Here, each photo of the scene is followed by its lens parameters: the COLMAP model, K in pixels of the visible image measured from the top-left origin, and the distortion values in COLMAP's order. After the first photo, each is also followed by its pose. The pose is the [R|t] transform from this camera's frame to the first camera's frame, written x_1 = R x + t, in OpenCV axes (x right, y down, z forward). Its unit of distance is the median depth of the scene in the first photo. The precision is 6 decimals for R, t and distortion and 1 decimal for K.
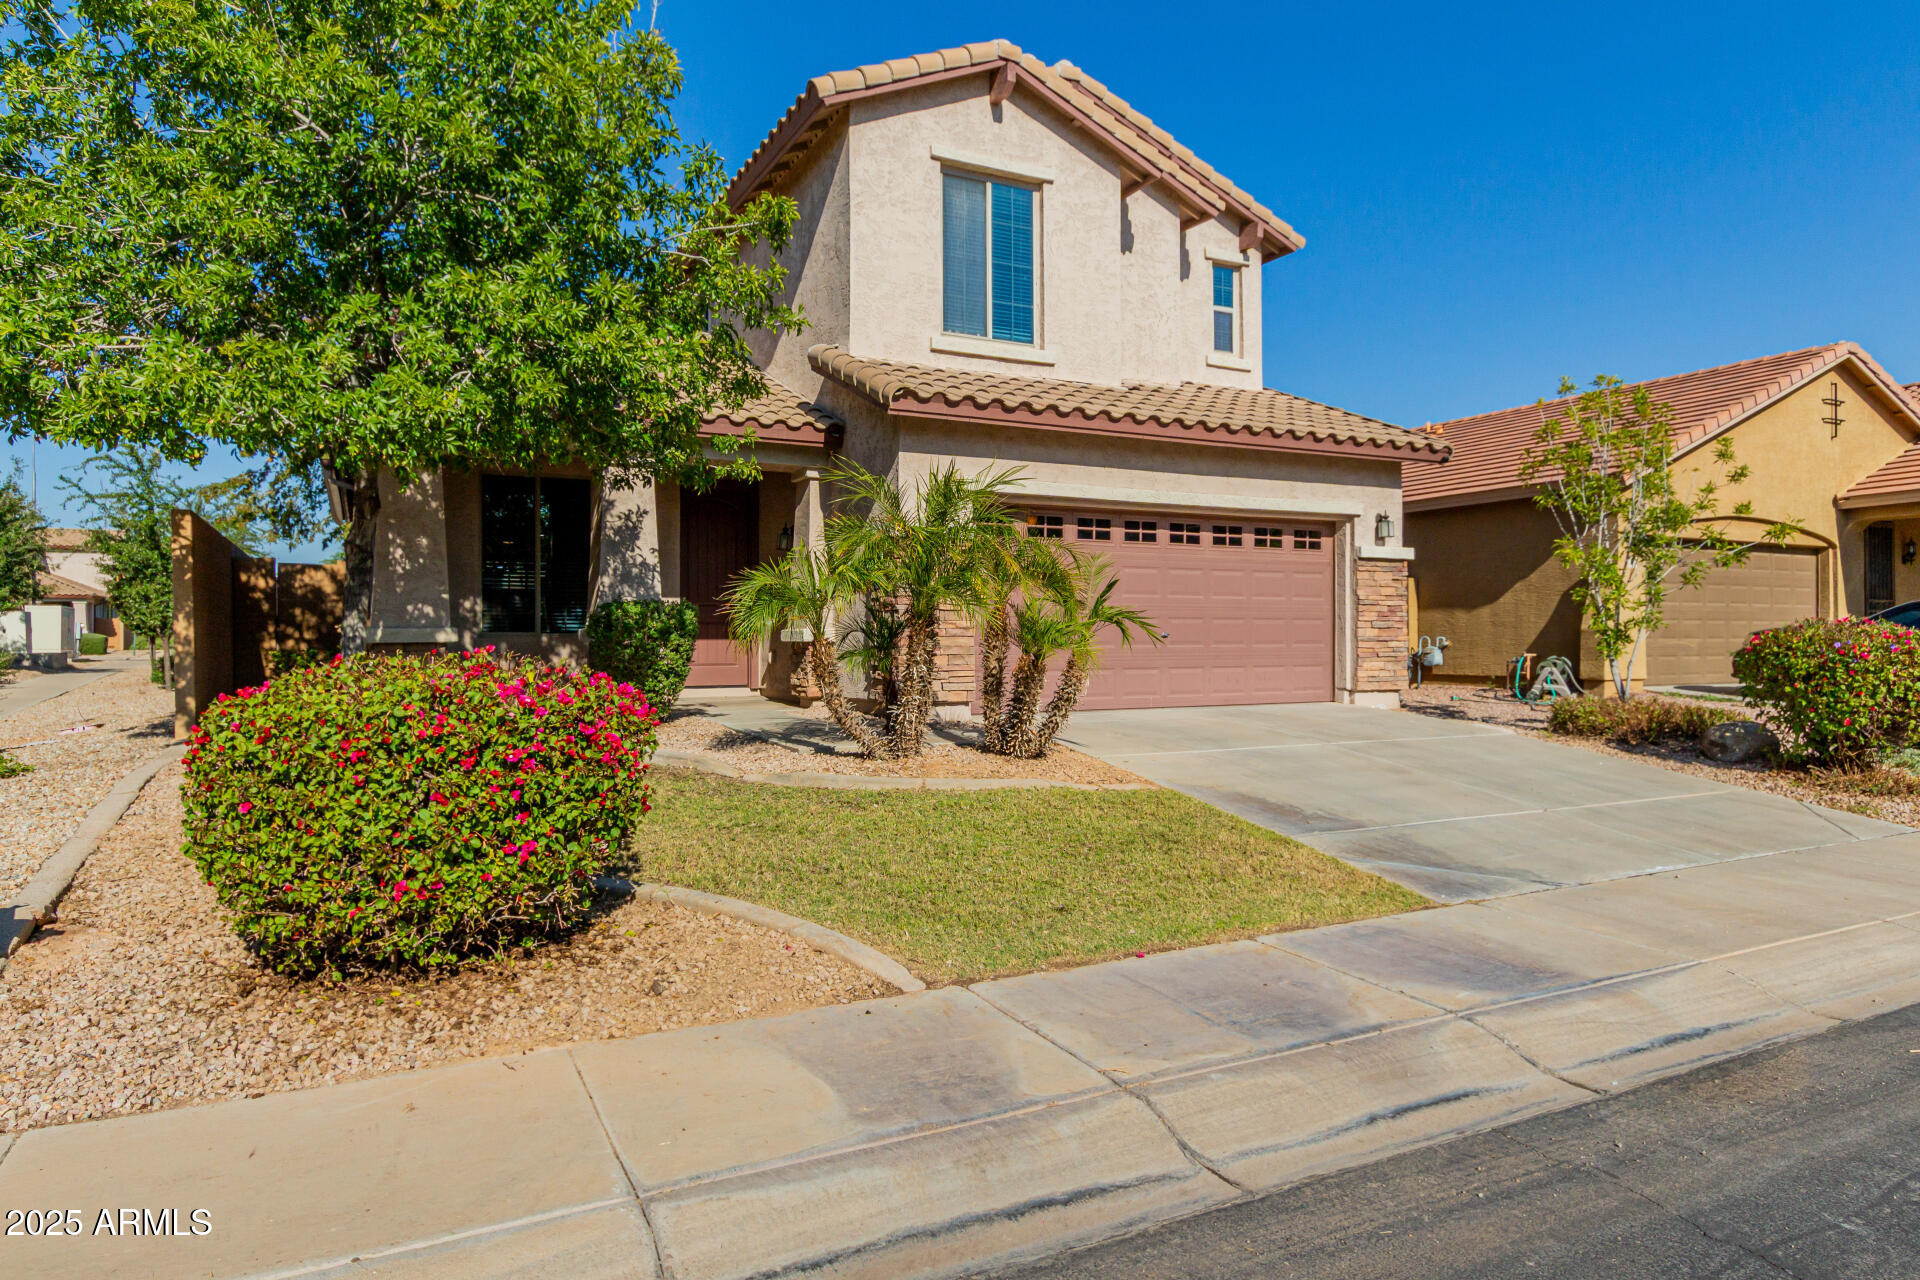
lens RADIAL K [[1158.5, 0, 956.1], [0, 1158.5, 627.7], [0, 0, 1]] dist [0.000502, -0.000080]
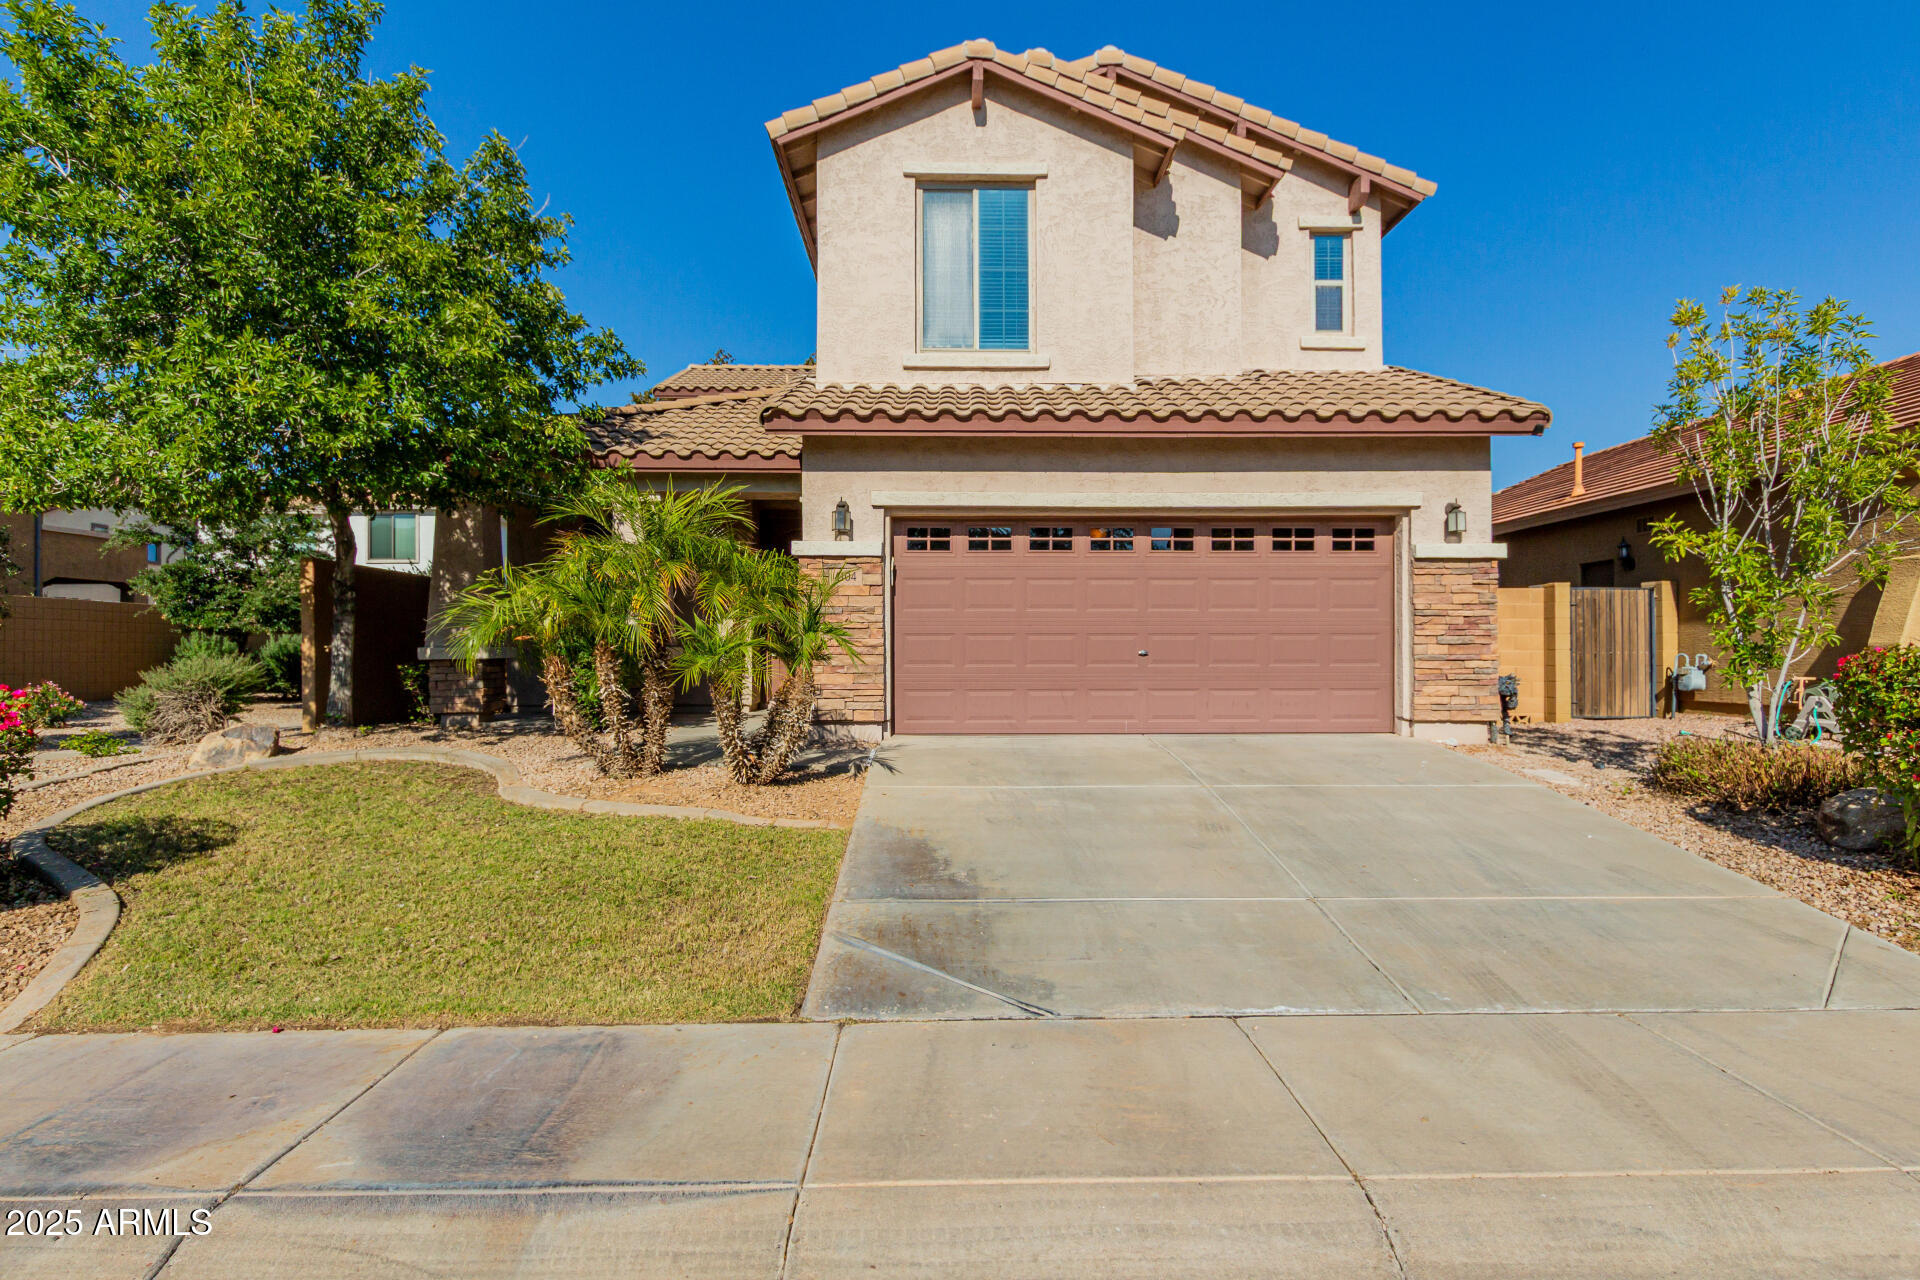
lens RADIAL K [[1018.9, 0, 960.0], [0, 1018.9, 640.0], [0, 0, 1]] dist [0.004259, -0.000961]
pose [[0.899164, -0.004752, -0.437585, 0.391286], [0.003411, 0.999987, -0.003849, -0.001097], [0.437598, 0.001968, 0.899169, 0.221879]]
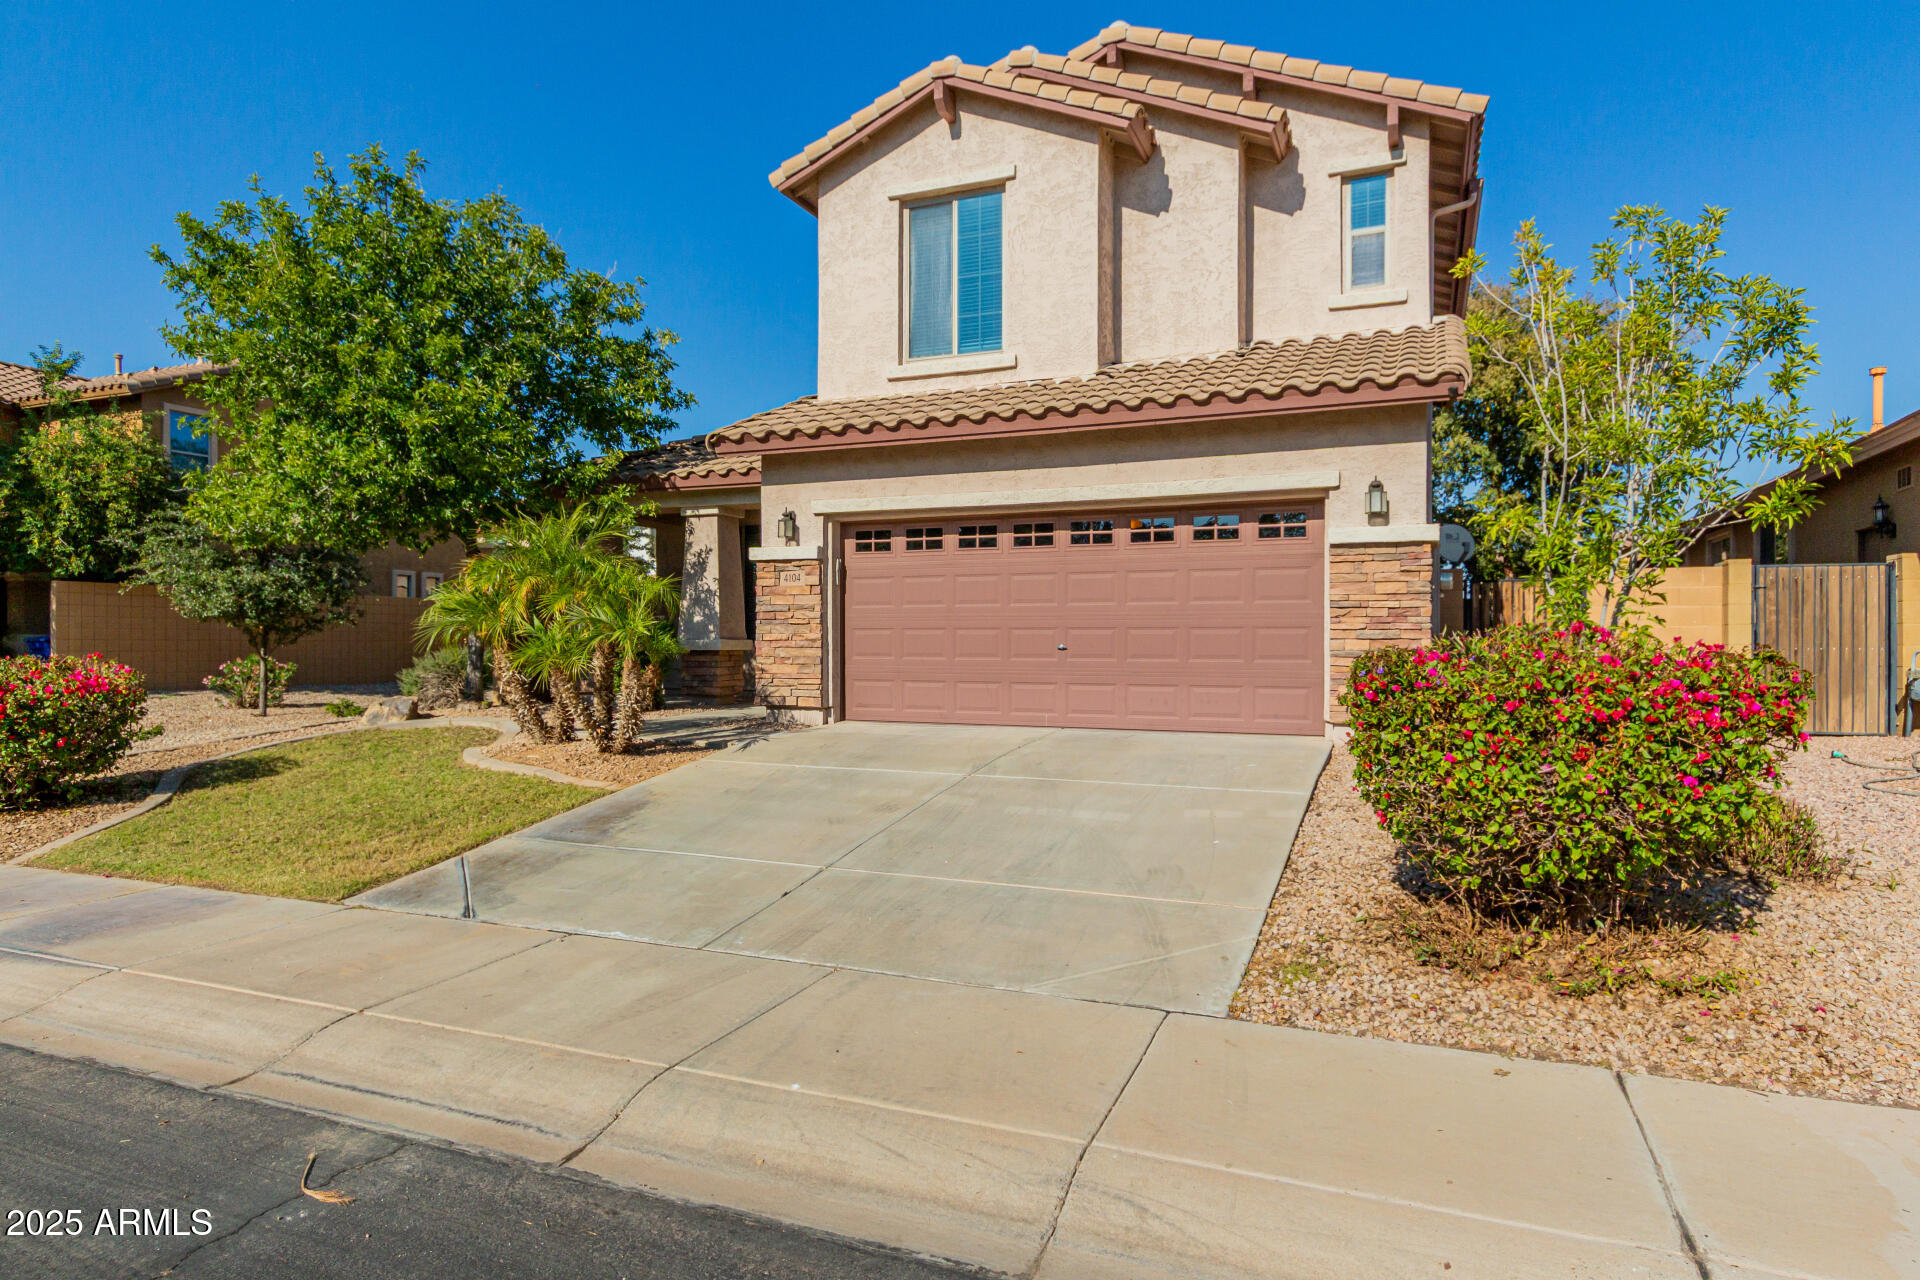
lens RADIAL K [[1088.9, 0, 960.0], [0, 1088.9, 640.0], [0, 0, 1]] dist [0.011704, 0.000720]
pose [[0.643382, 0.001754, -0.765544, 0.765545], [0.003552, 0.999980, 0.005276, -0.003835], [0.765537, -0.006114, 0.643362, 0.385527]]
